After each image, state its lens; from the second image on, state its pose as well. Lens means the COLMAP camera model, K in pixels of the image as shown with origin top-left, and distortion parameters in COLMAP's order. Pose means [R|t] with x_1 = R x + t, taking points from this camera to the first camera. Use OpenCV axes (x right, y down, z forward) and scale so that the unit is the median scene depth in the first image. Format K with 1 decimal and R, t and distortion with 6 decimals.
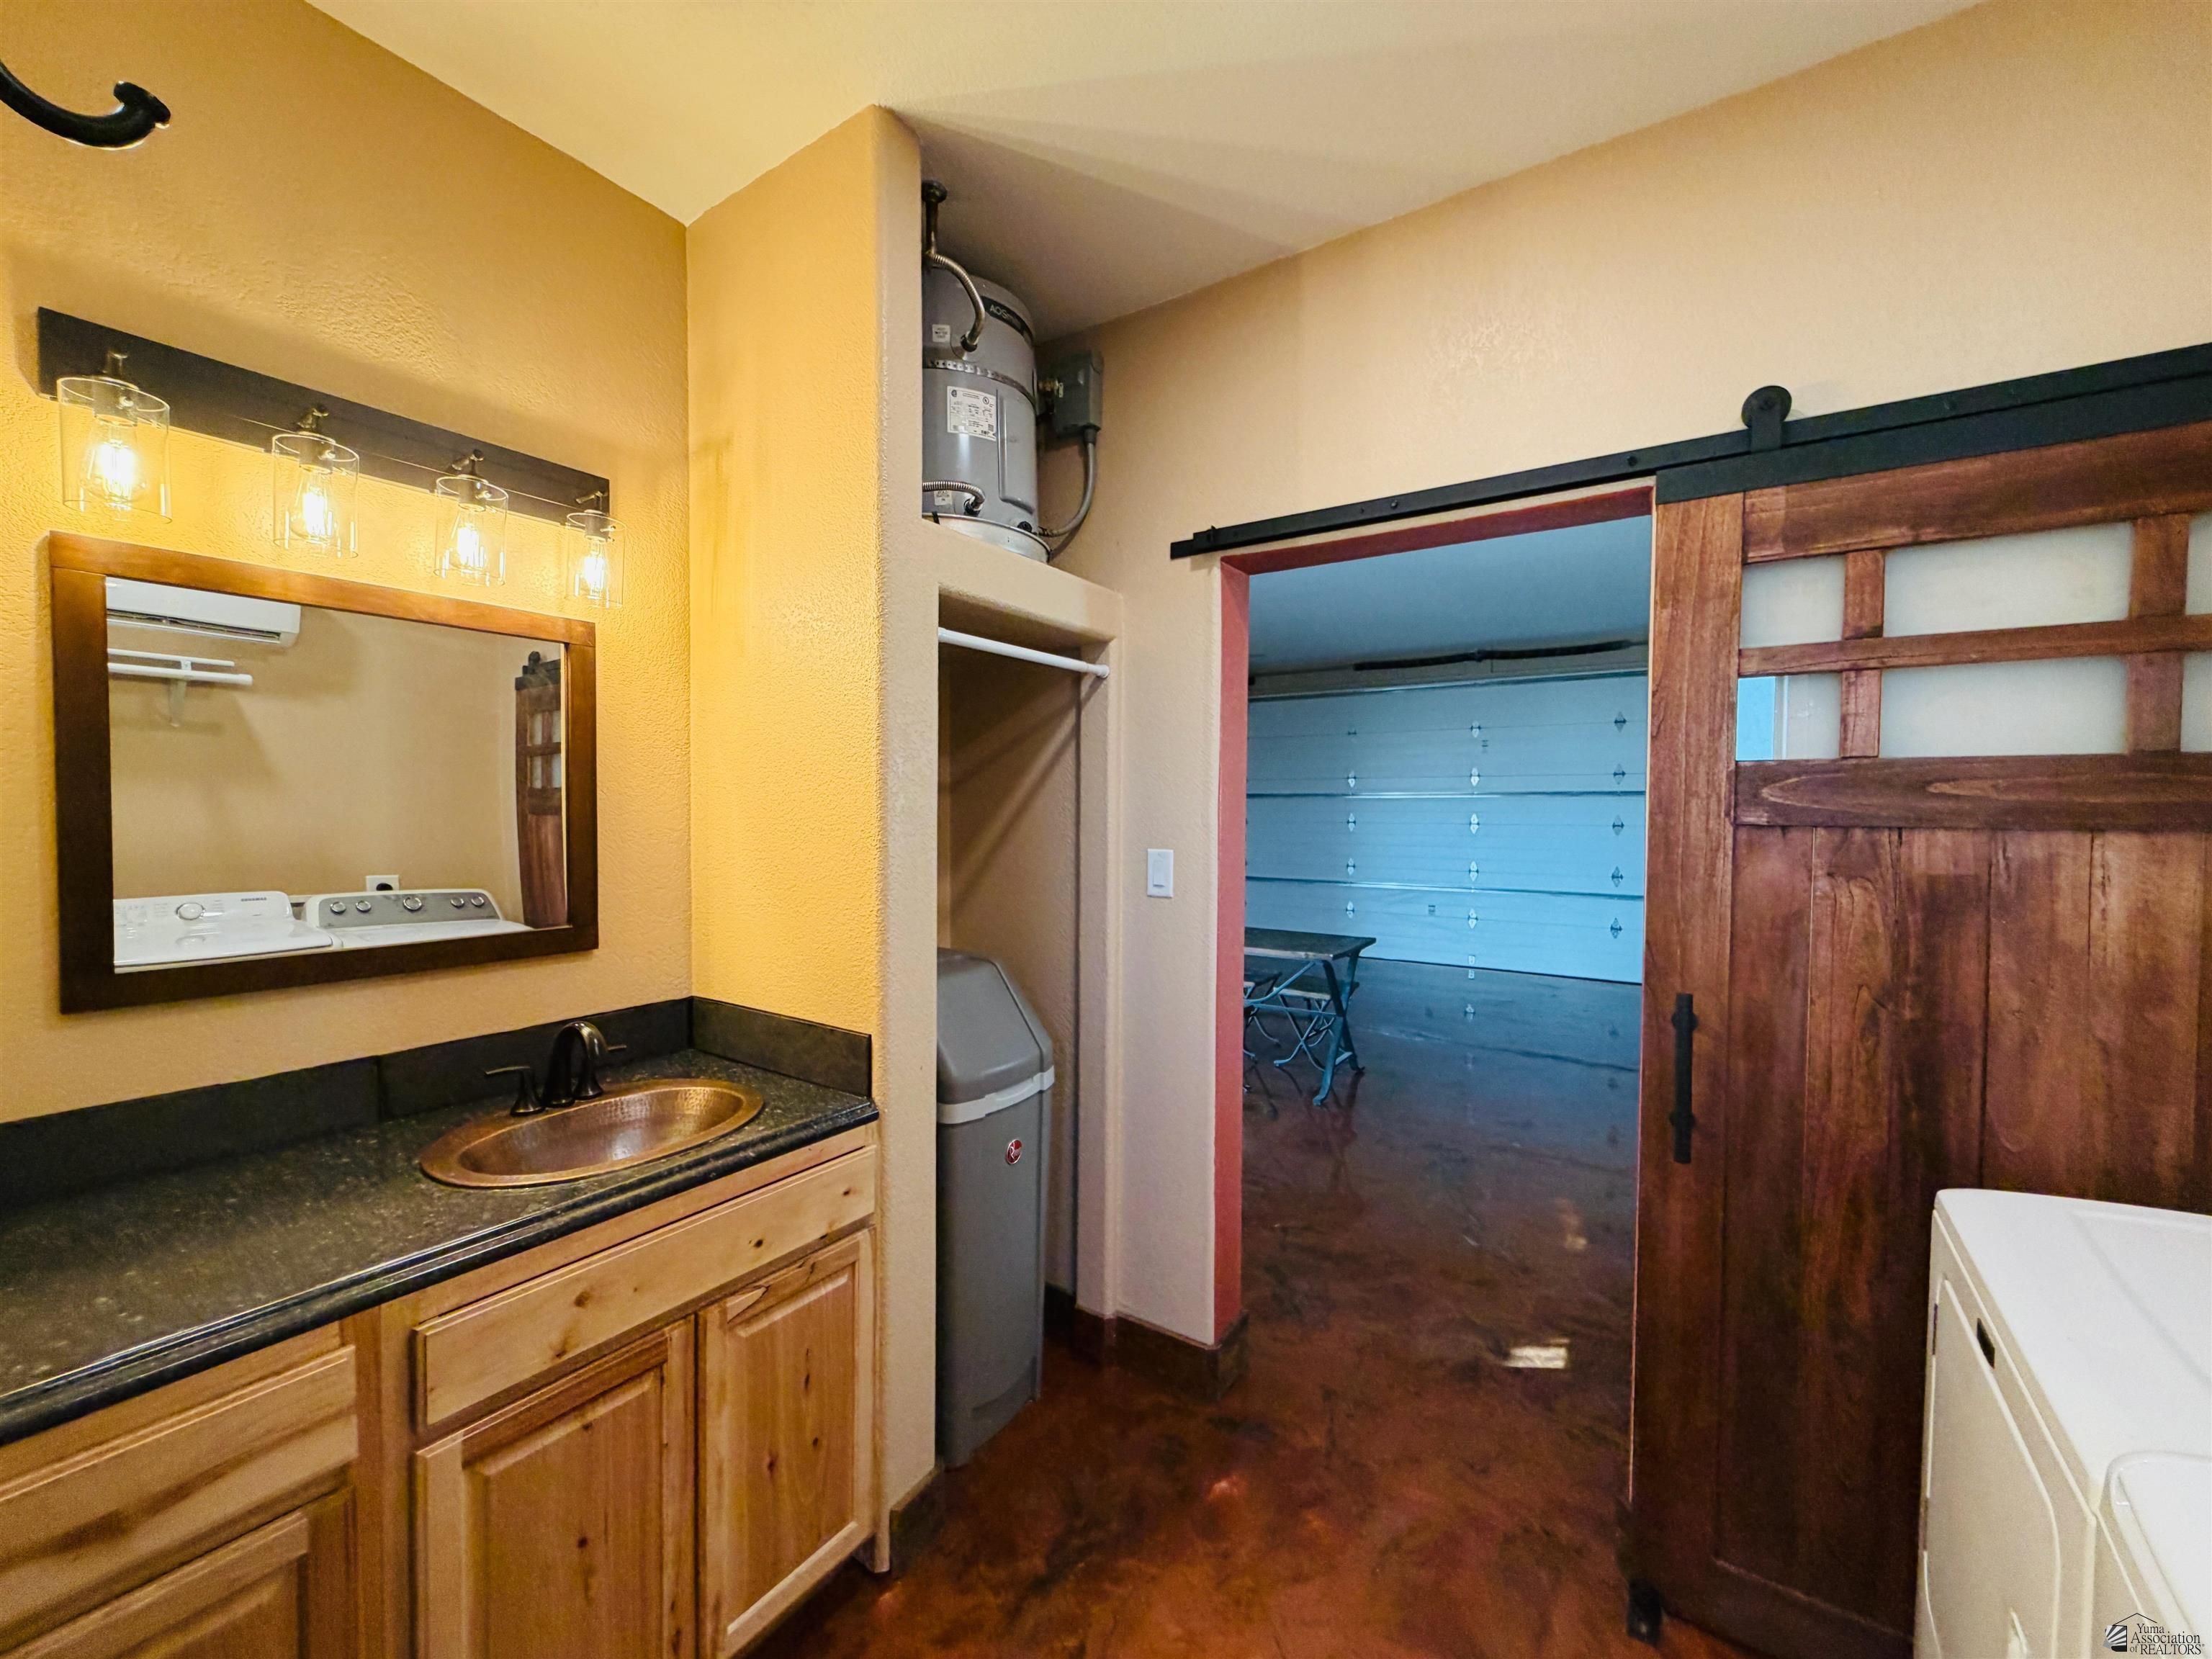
lens RADIAL K [[886.6, 0, 1094.1], [0, 886.6, 825.9], [0, 0, 1]] dist [0.000169, -0.000029]
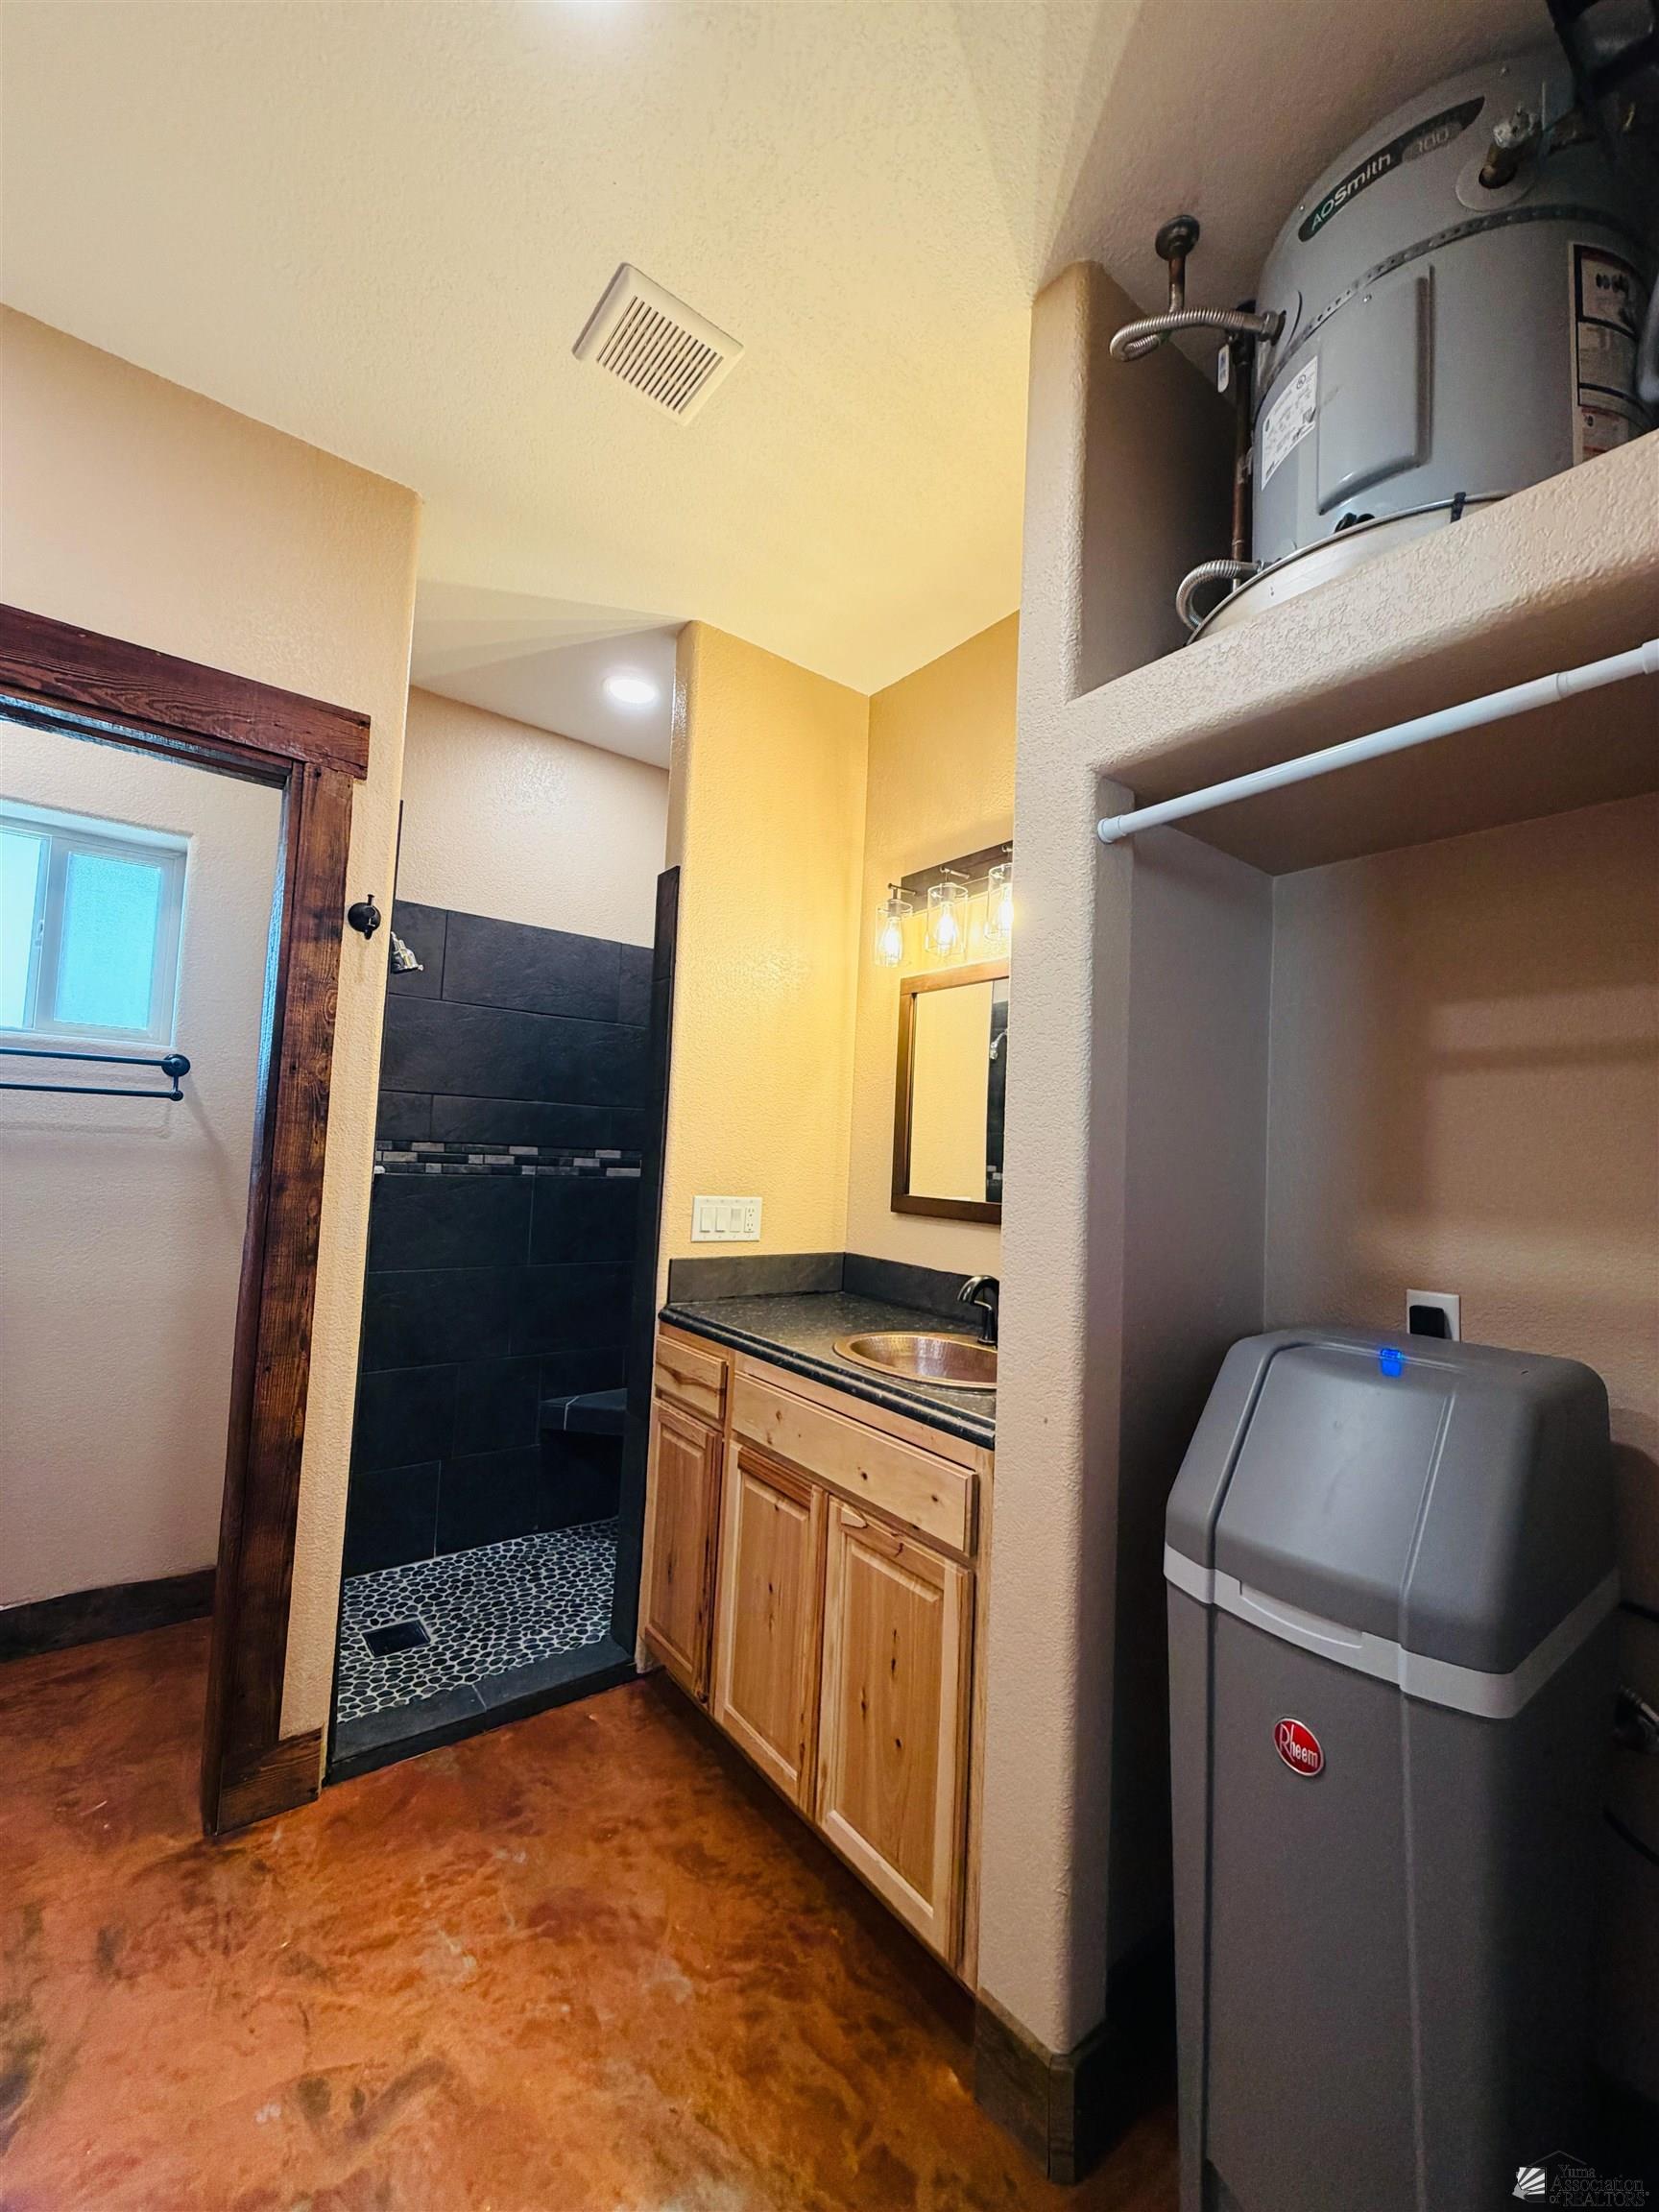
lens RADIAL K [[886.6, 0, 830.3], [0, 886.6, 1105.1], [0, 0, 1]] dist [0.000169, -0.000029]
pose [[-0.316790, -0.079215, -0.945182, 0.687604], [-0.071687, 0.995656, -0.059419, 0.081759], [0.945783, 0.048934, -0.321092, 1.257745]]
